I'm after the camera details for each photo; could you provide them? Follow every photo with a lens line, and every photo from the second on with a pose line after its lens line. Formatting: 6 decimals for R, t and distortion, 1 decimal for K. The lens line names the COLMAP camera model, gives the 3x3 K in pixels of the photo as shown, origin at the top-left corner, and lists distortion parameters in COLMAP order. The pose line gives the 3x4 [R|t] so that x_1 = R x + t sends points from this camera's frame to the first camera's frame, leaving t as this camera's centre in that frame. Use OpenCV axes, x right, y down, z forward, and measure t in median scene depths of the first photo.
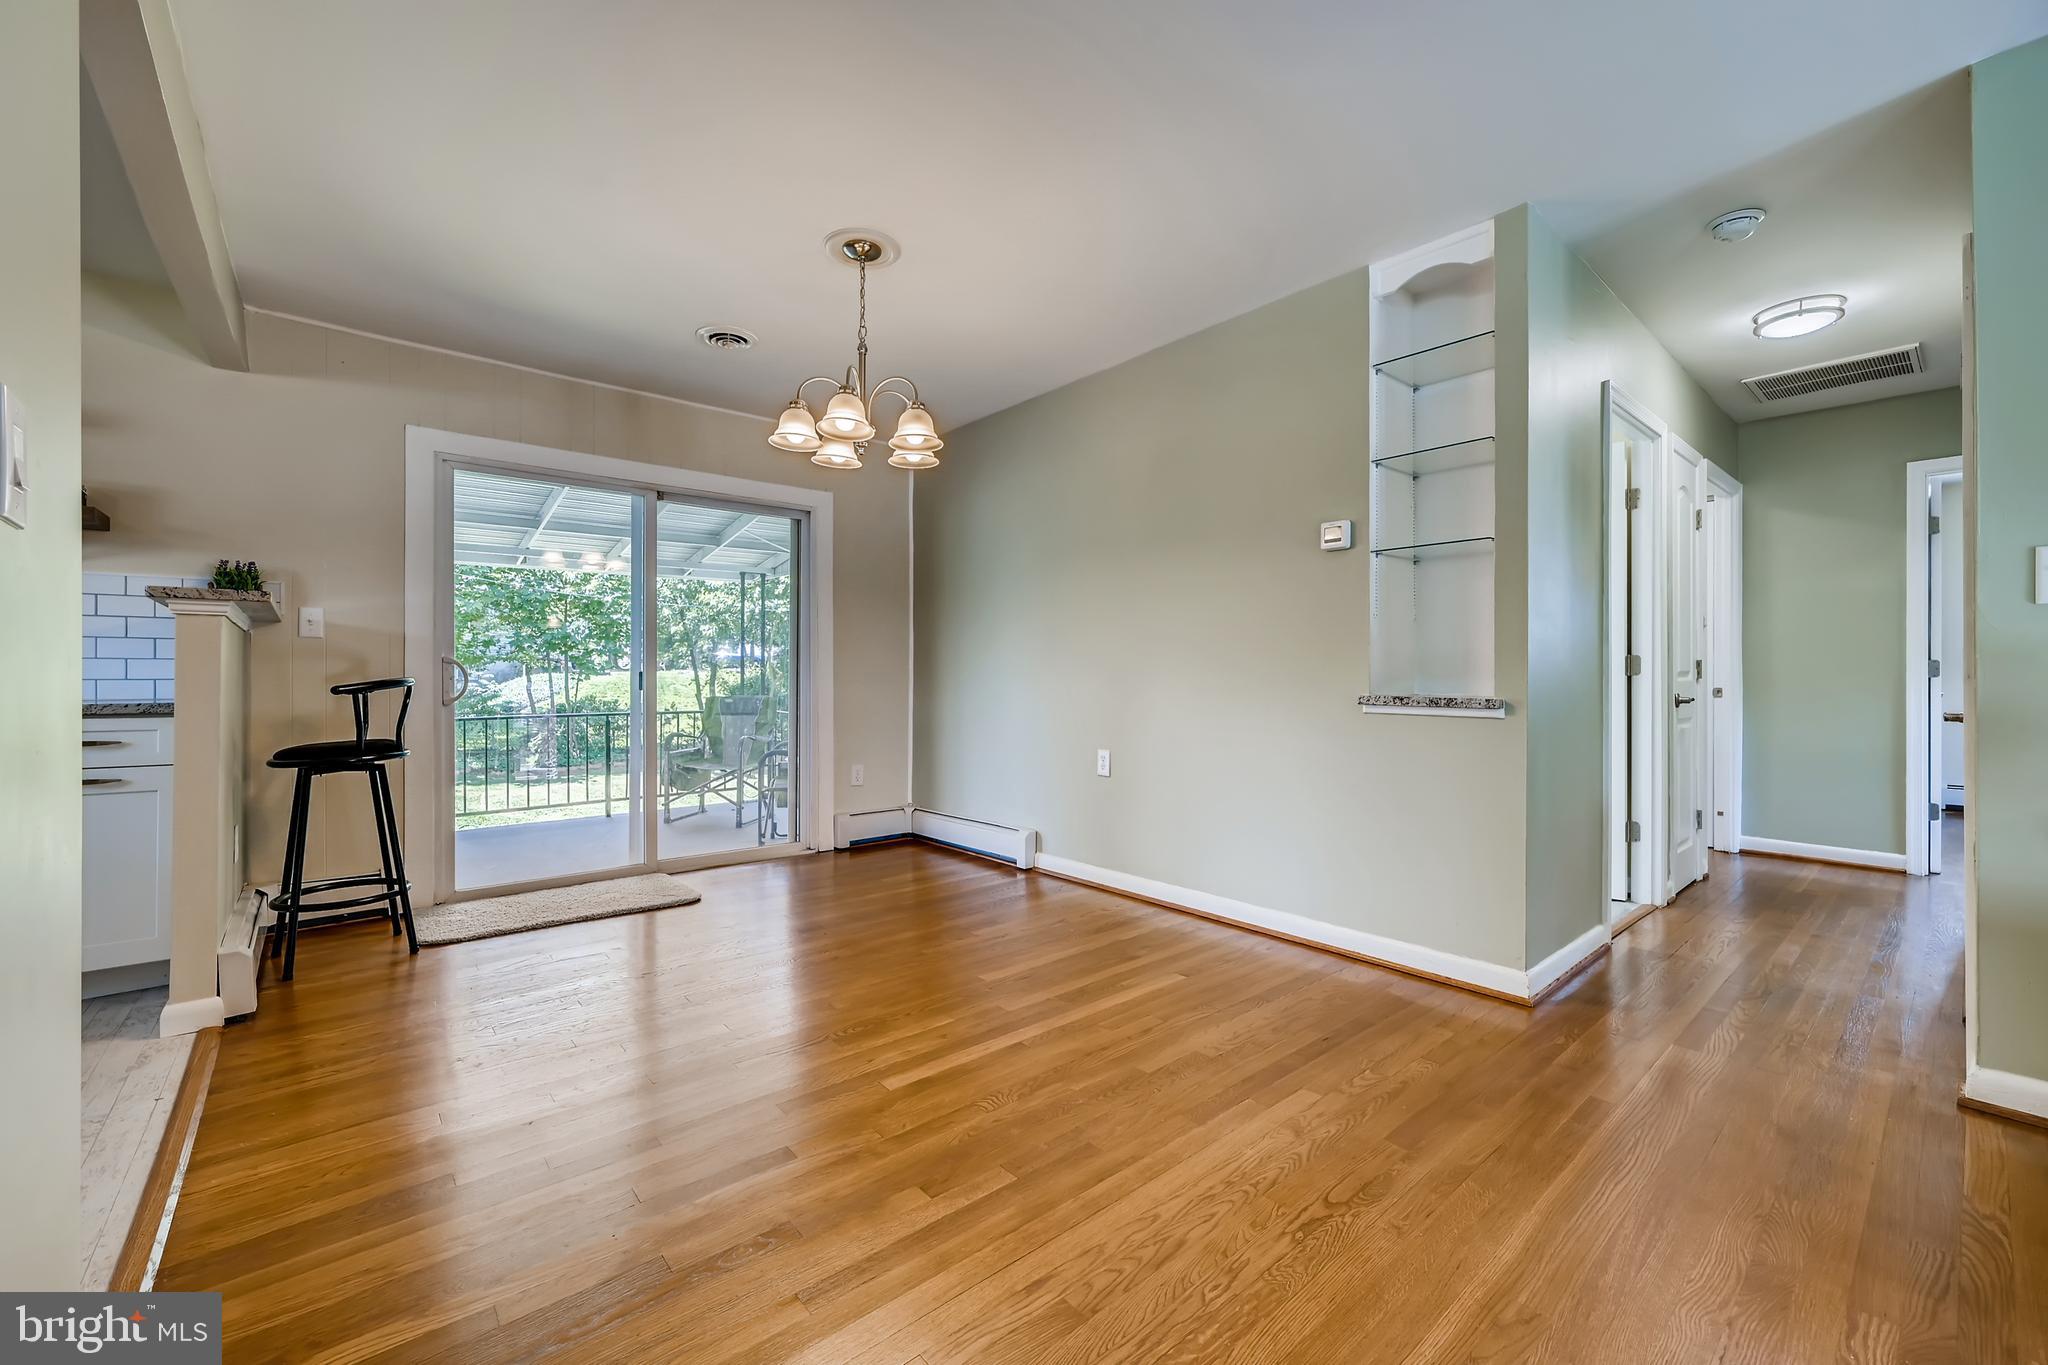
lens RADIAL K [[818.5, 0, 1023.7], [0, 818.5, 677.3], [0, 0, 1]] dist [0.000616, 0.000419]
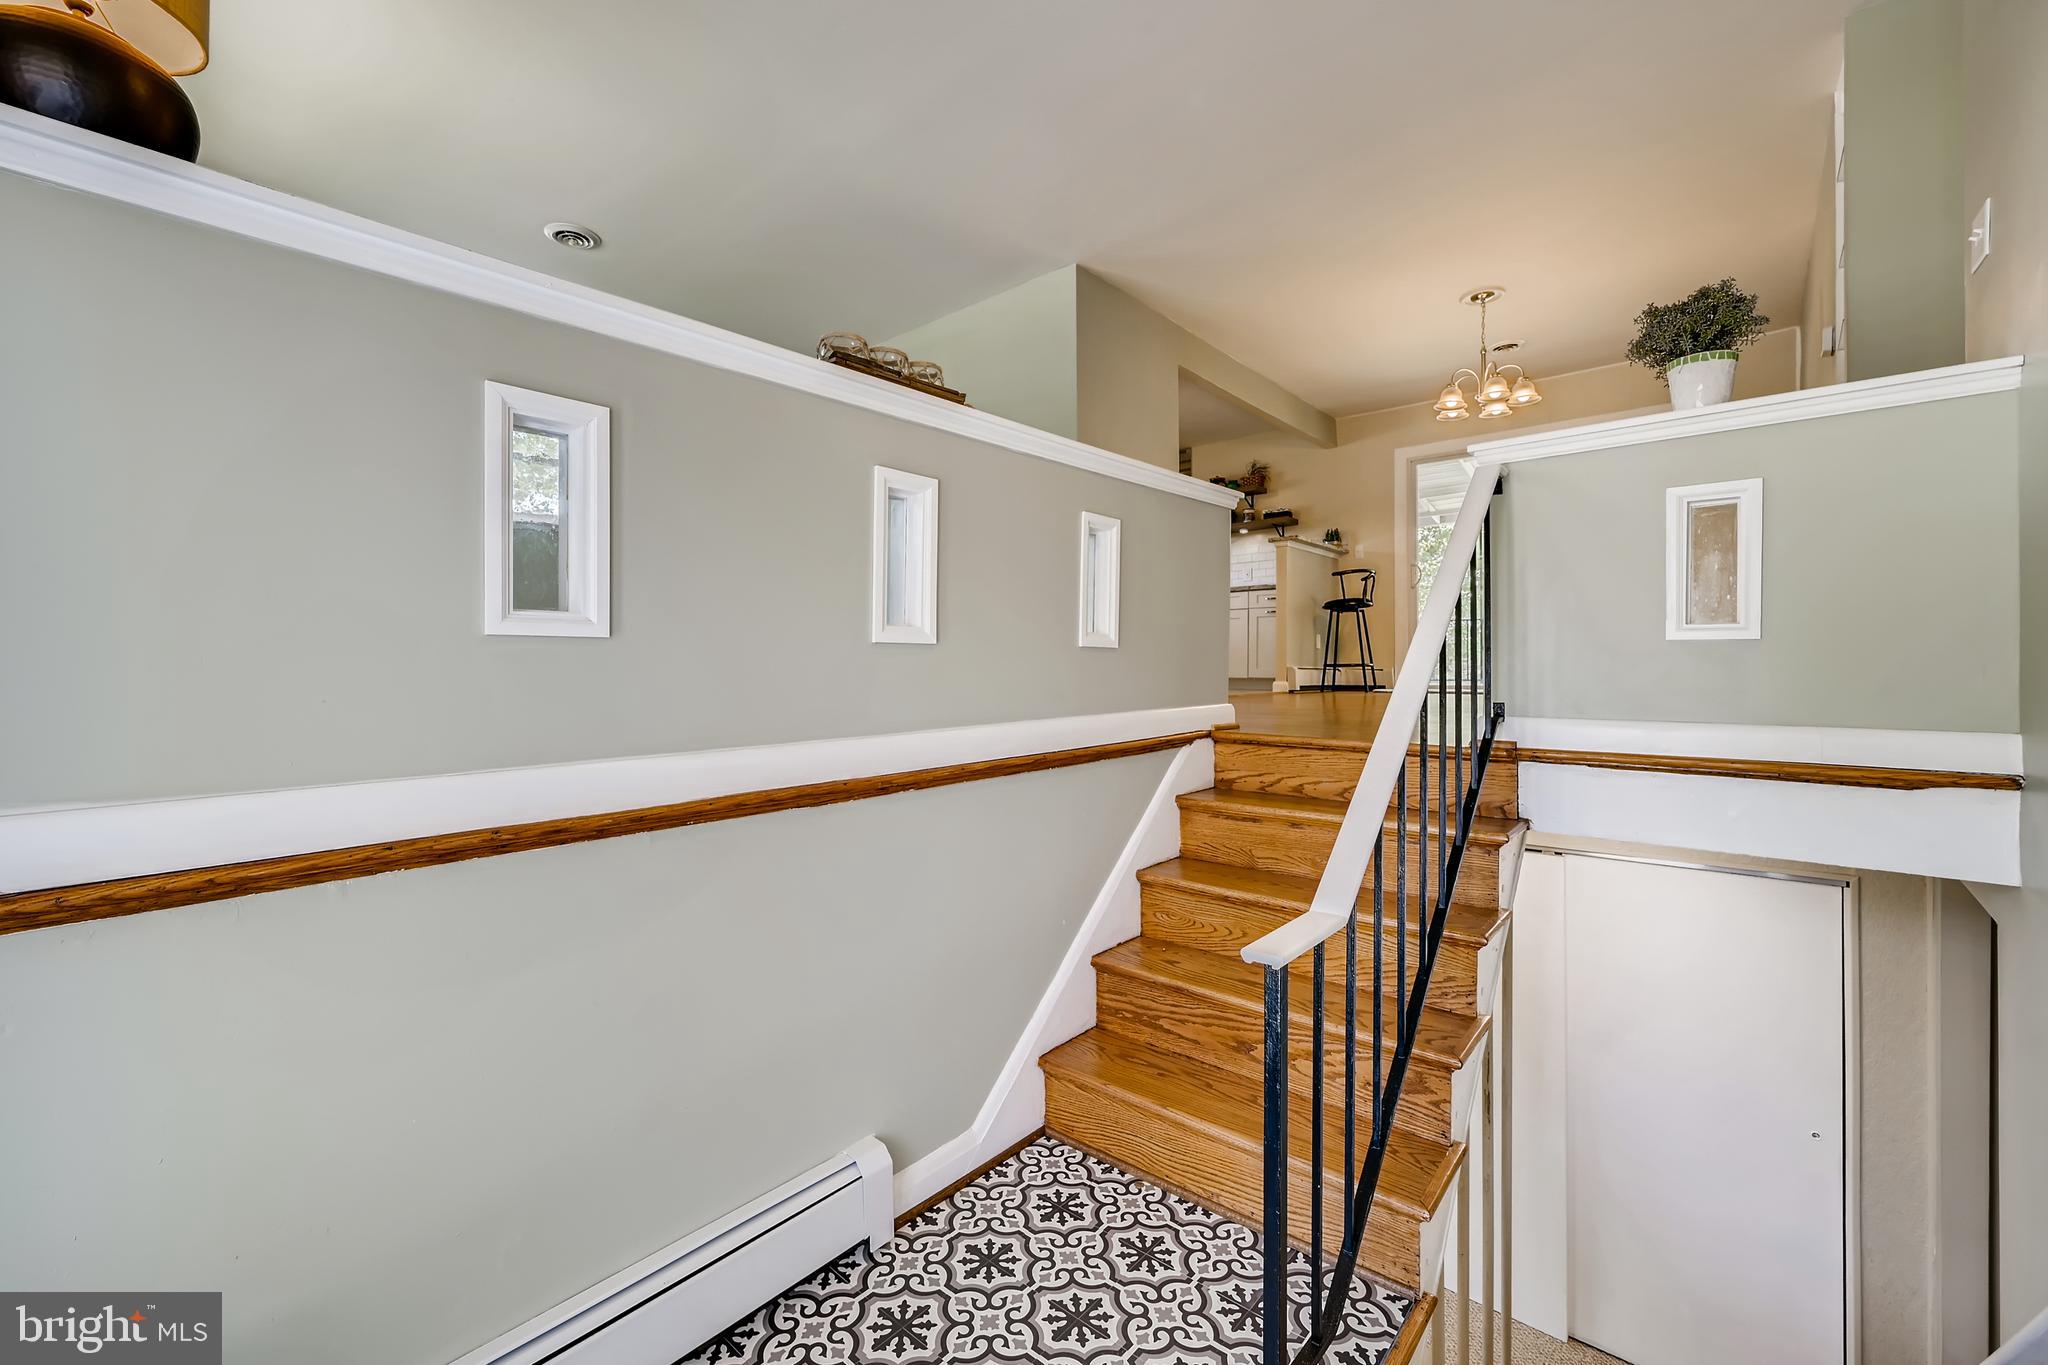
lens RADIAL K [[824.5, 0, 1021.5], [0, 824.5, 667.9], [0, 0, 1]] dist [0.000050, -0.000180]
pose [[0.141069, 0.002490, -0.989997, 1.099106], [0.005580, 0.999979, 0.003311, 0.212685], [0.989984, -0.005991, 0.141052, -0.195591]]
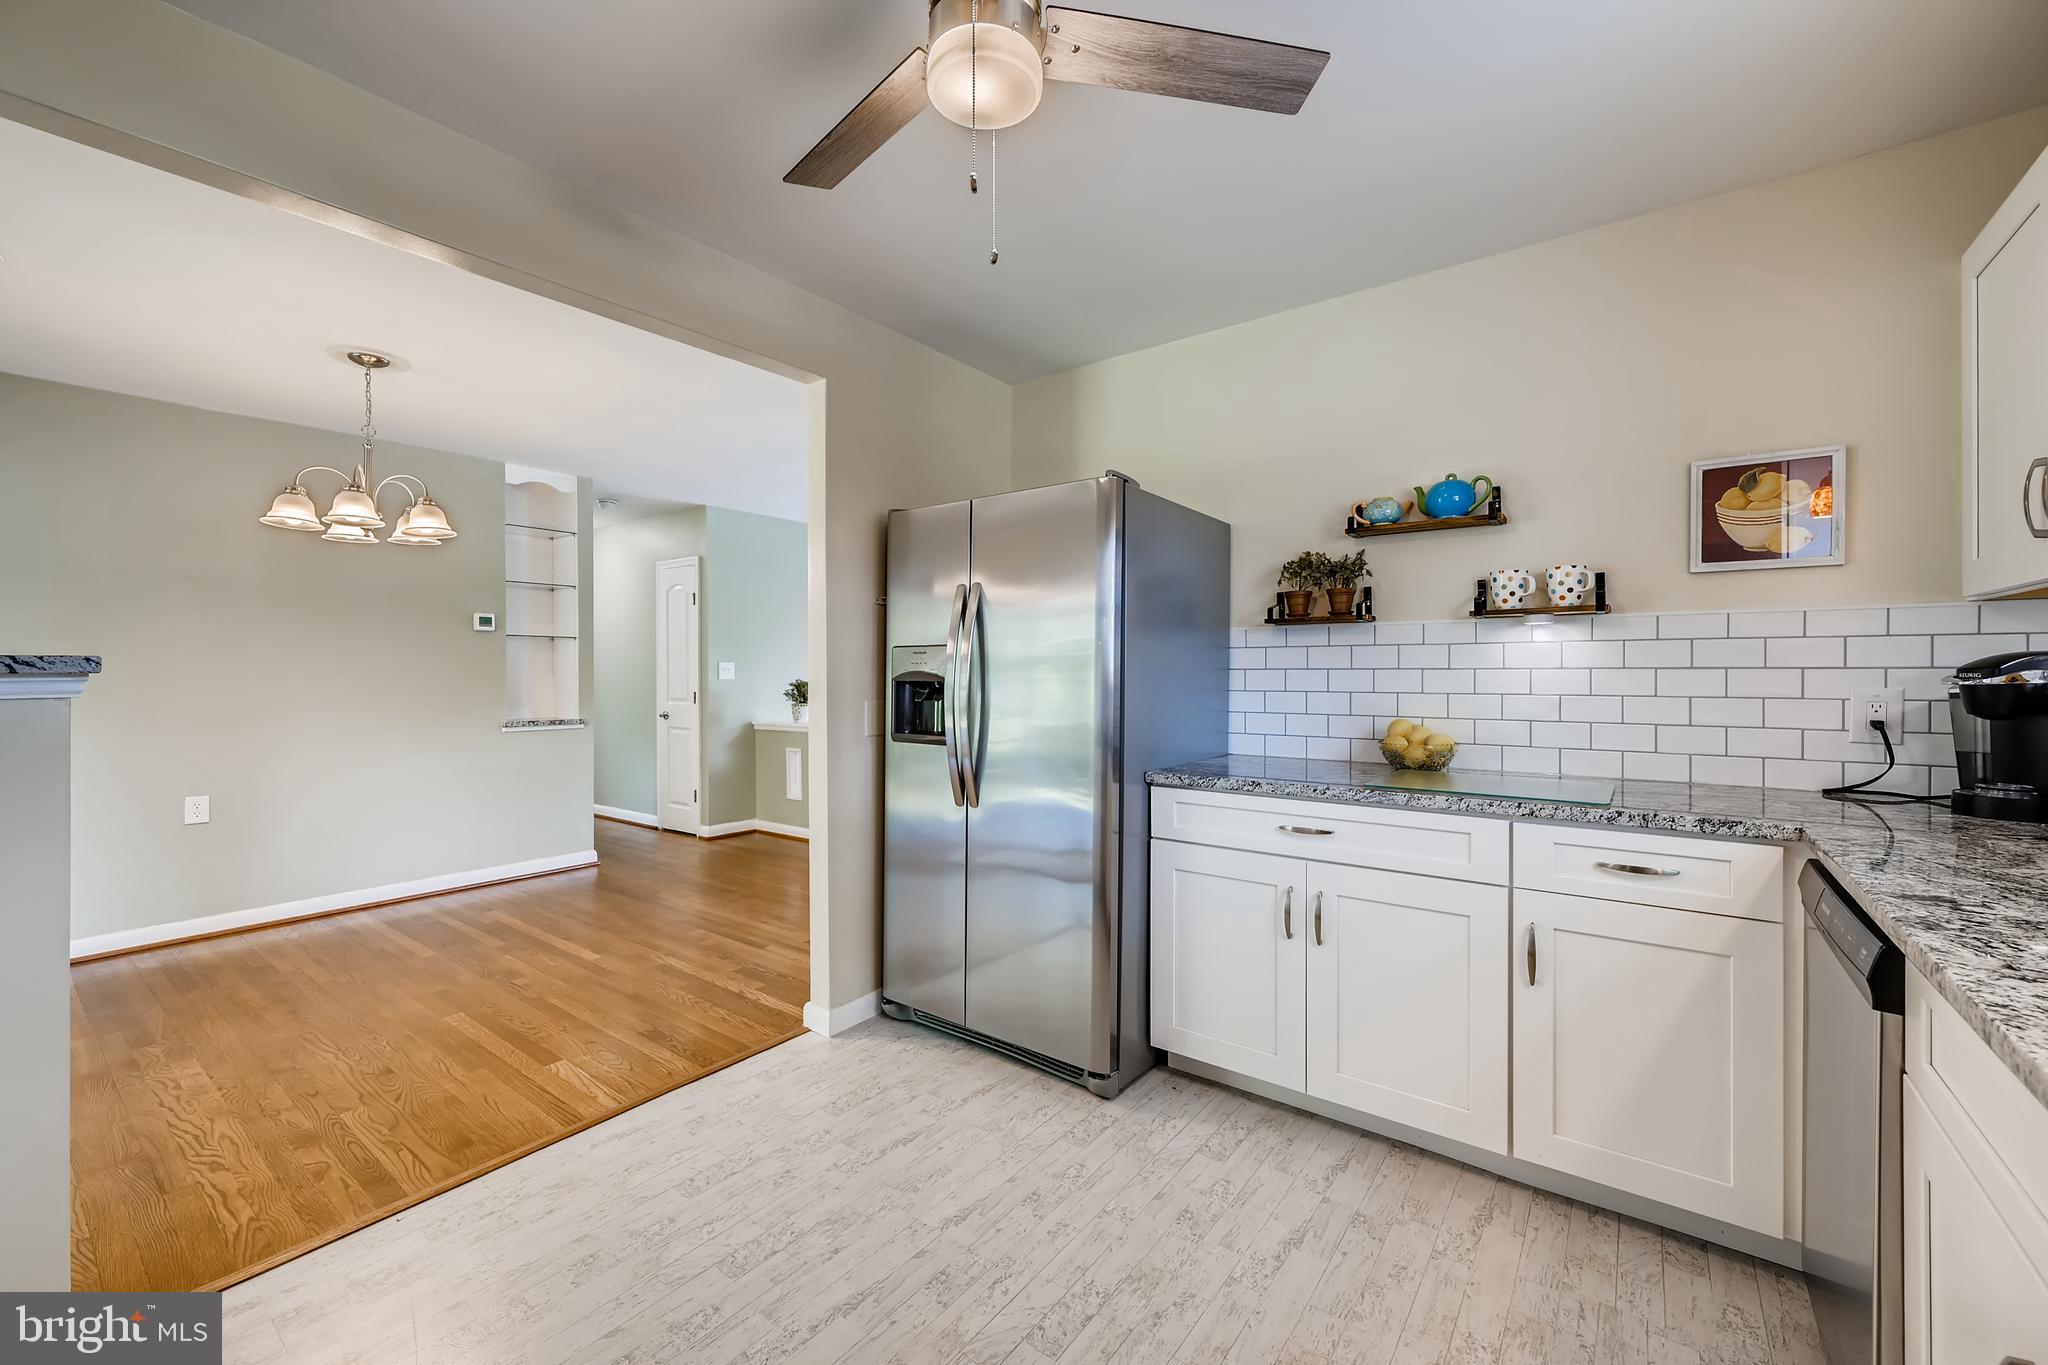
lens RADIAL K [[824.5, 0, 1021.5], [0, 824.5, 667.9], [0, 0, 1]] dist [0.000050, -0.000180]
pose [[-0.213802, 0.003241, 0.976872, -1.158360], [0.003118, 0.999992, -0.002635, -0.063670], [-0.976872, 0.002482, -0.213810, 0.270213]]
